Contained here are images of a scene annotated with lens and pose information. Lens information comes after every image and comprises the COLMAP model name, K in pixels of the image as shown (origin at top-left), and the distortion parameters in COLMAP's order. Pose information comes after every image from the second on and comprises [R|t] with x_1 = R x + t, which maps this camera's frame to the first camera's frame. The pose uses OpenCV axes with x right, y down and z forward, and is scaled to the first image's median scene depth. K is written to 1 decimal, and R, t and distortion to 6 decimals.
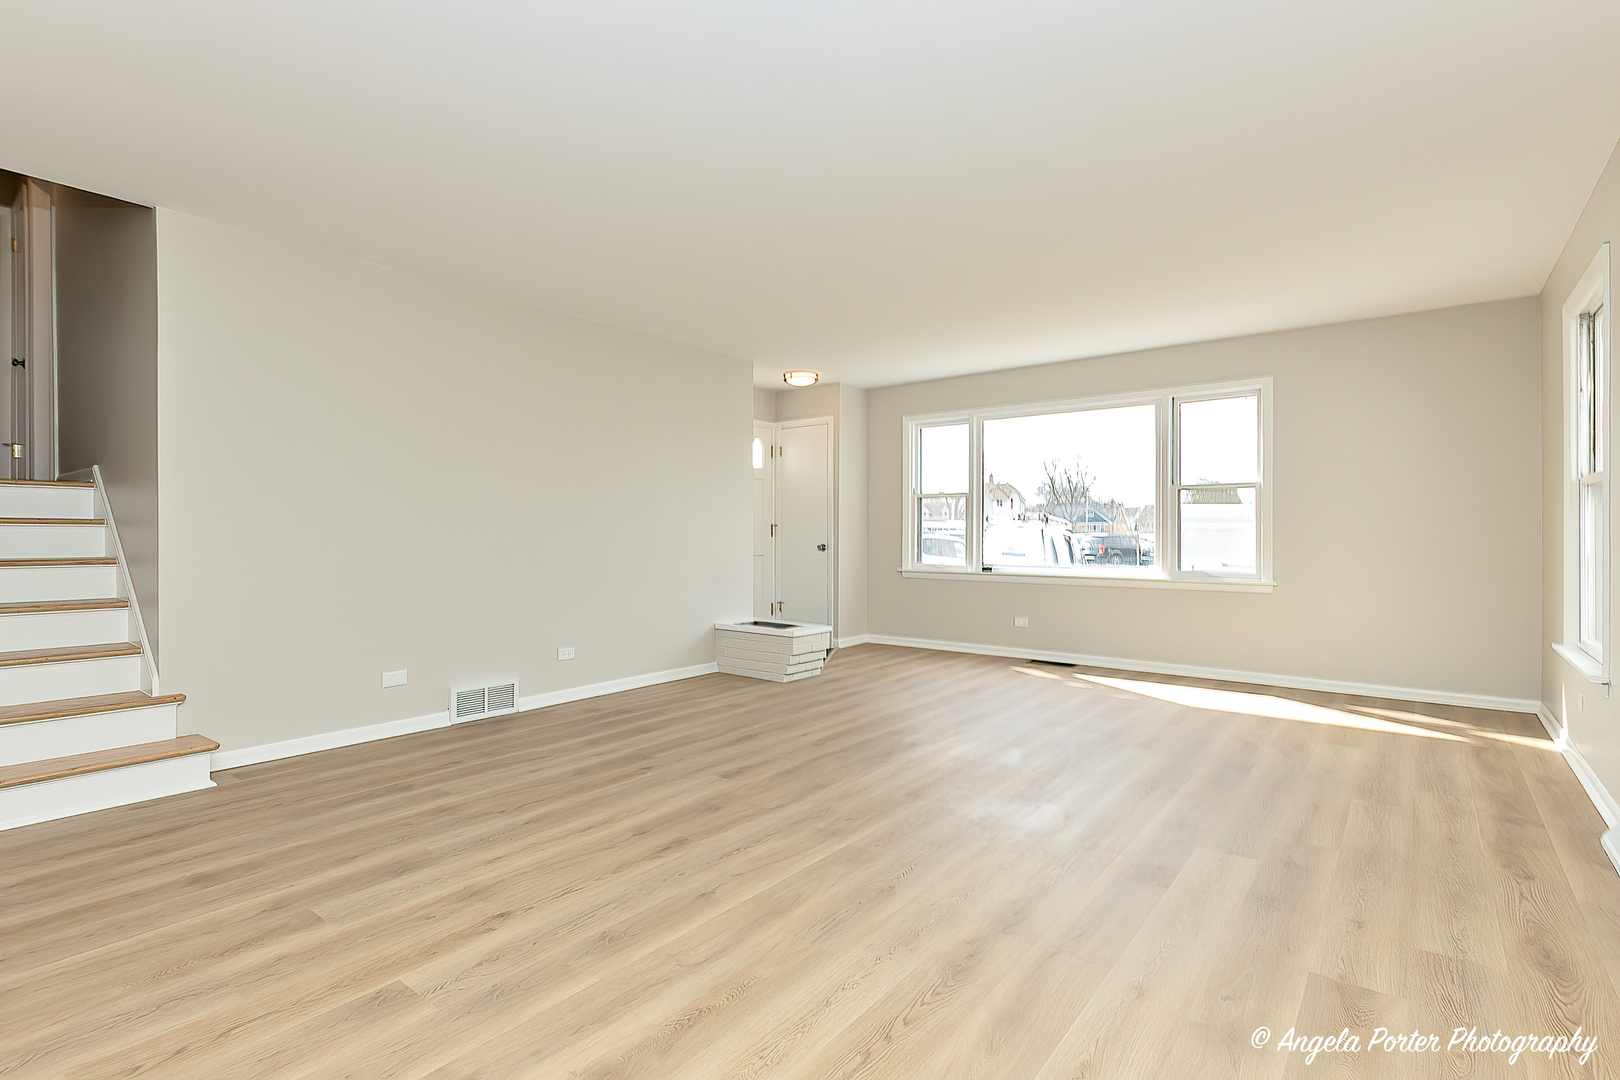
lens RADIAL K [[769.9, 0, 810.0], [0, 769.9, 540.0], [0, 0, 1]] dist [0.020941, 0.000061]
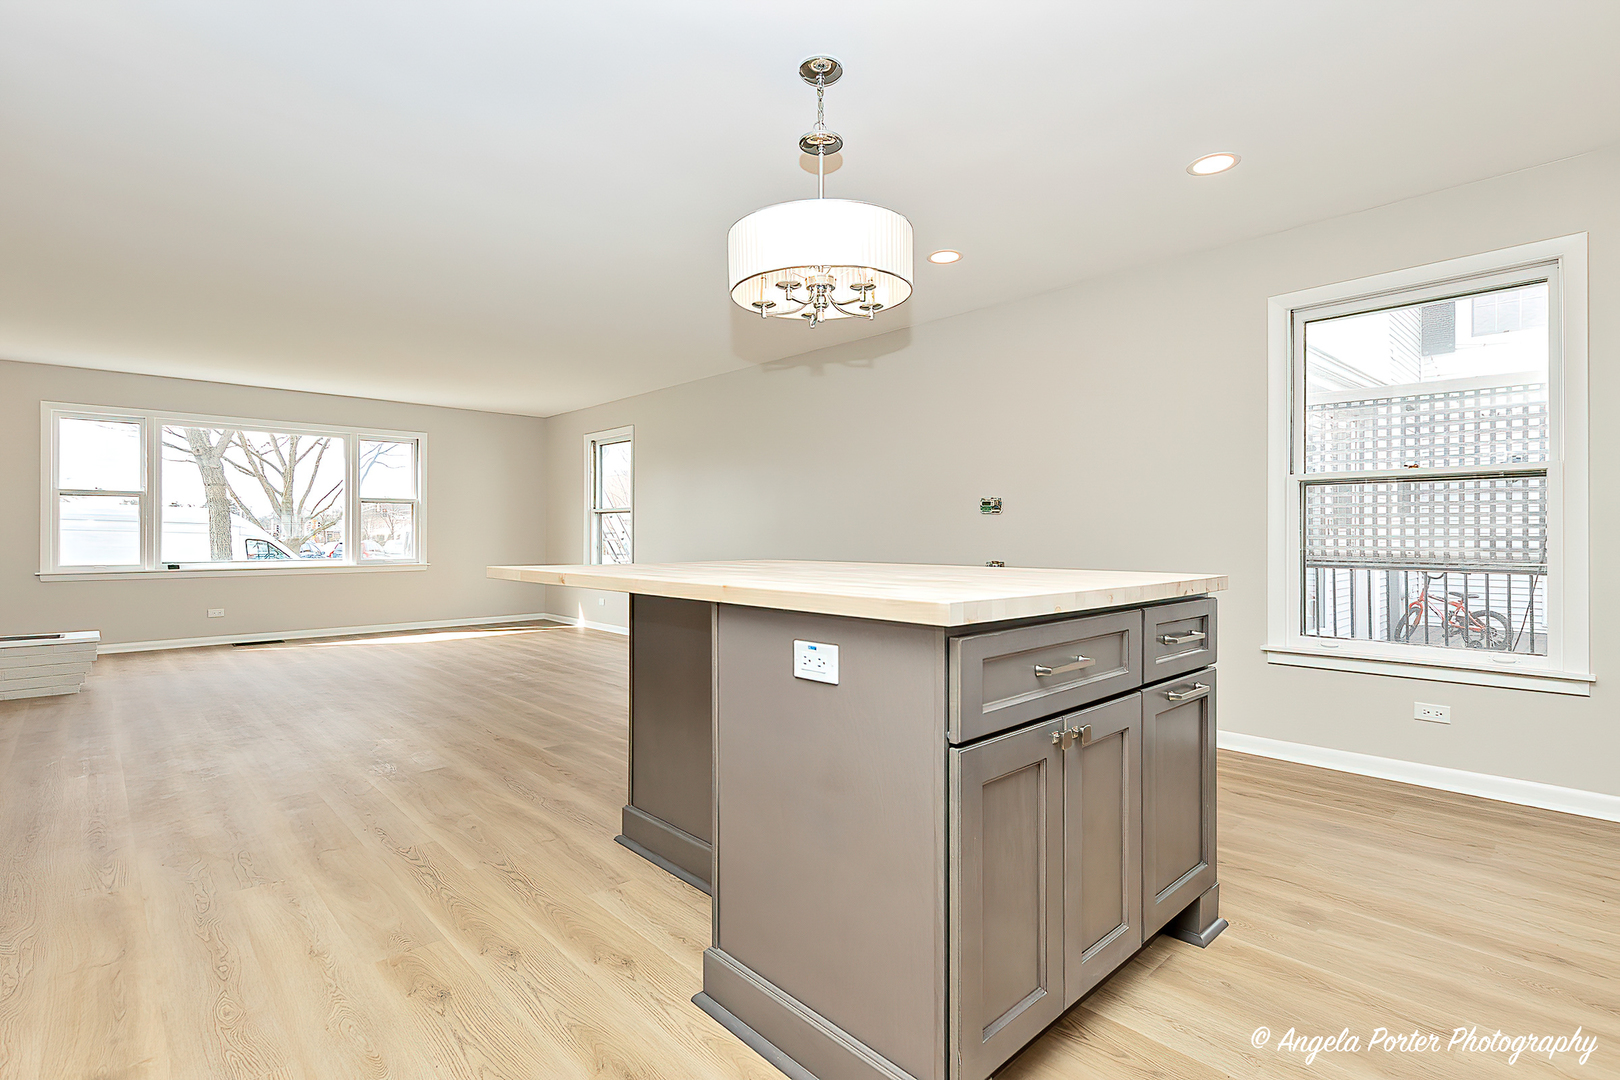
lens RADIAL K [[747.6, 0, 810.0], [0, 747.6, 540.0], [0, 0, 1]] dist [0.004687, 0.000250]
pose [[0.139229, -0.008670, 0.990222, -0.820437], [0.007176, 0.999944, 0.007746, -0.000087], [-0.990234, 0.006027, 0.139283, 0.004972]]
